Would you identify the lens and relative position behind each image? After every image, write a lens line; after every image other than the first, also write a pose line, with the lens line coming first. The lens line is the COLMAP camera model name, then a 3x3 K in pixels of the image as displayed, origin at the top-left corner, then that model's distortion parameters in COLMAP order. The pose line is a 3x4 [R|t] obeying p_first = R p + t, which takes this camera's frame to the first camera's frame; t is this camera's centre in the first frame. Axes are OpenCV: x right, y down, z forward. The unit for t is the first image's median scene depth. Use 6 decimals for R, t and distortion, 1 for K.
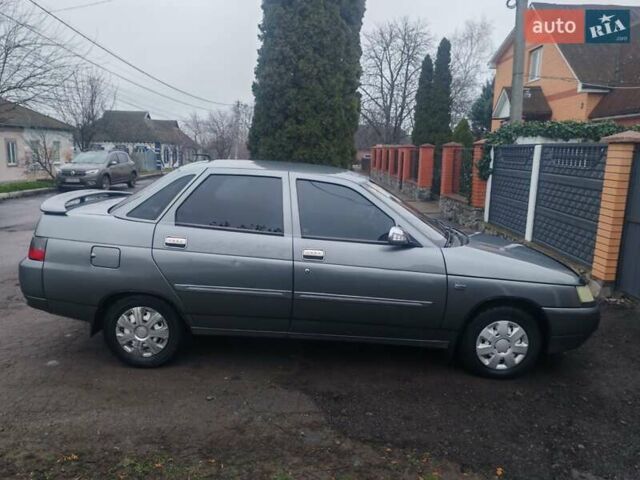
lens RADIAL K [[498.5, 0, 310.8], [0, 498.5, 247.7], [0, 0, 1]] dist [0.022756, -0.006634]
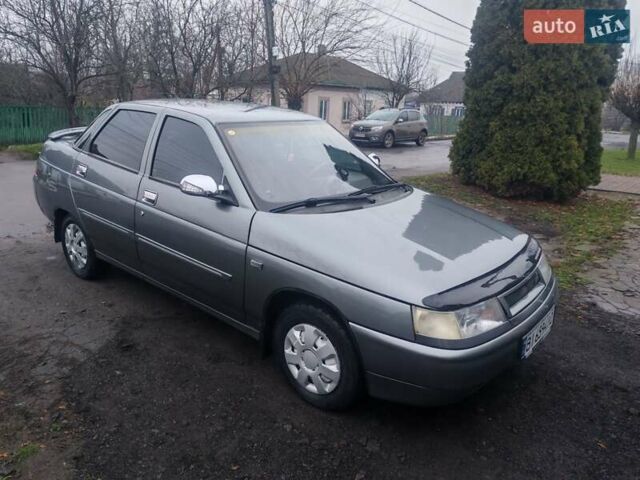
lens RADIAL K [[498.5, 0, 320.1], [0, 498.5, 238.1], [0, 0, 1]] dist [0.022756, -0.006634]
pose [[0.759010, 0.176696, -0.626644, 0.308096], [-0.145119, 0.984170, 0.101736, -0.018877], [0.634700, 0.013720, 0.772636, 0.172986]]
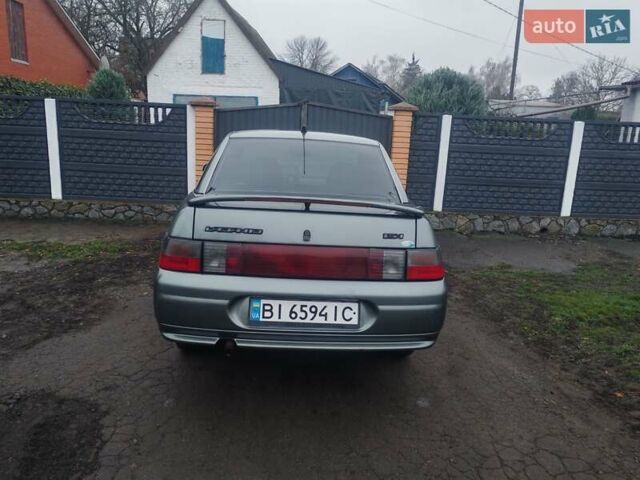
lens RADIAL K [[498.5, 0, 318.7], [0, 498.5, 240.8], [0, 0, 1]] dist [0.022756, -0.006634]
pose [[-0.069585, -0.254210, 0.964642, -0.448523], [0.153052, 0.952817, 0.262134, -0.090992], [-0.985765, 0.165881, -0.027394, 0.429835]]
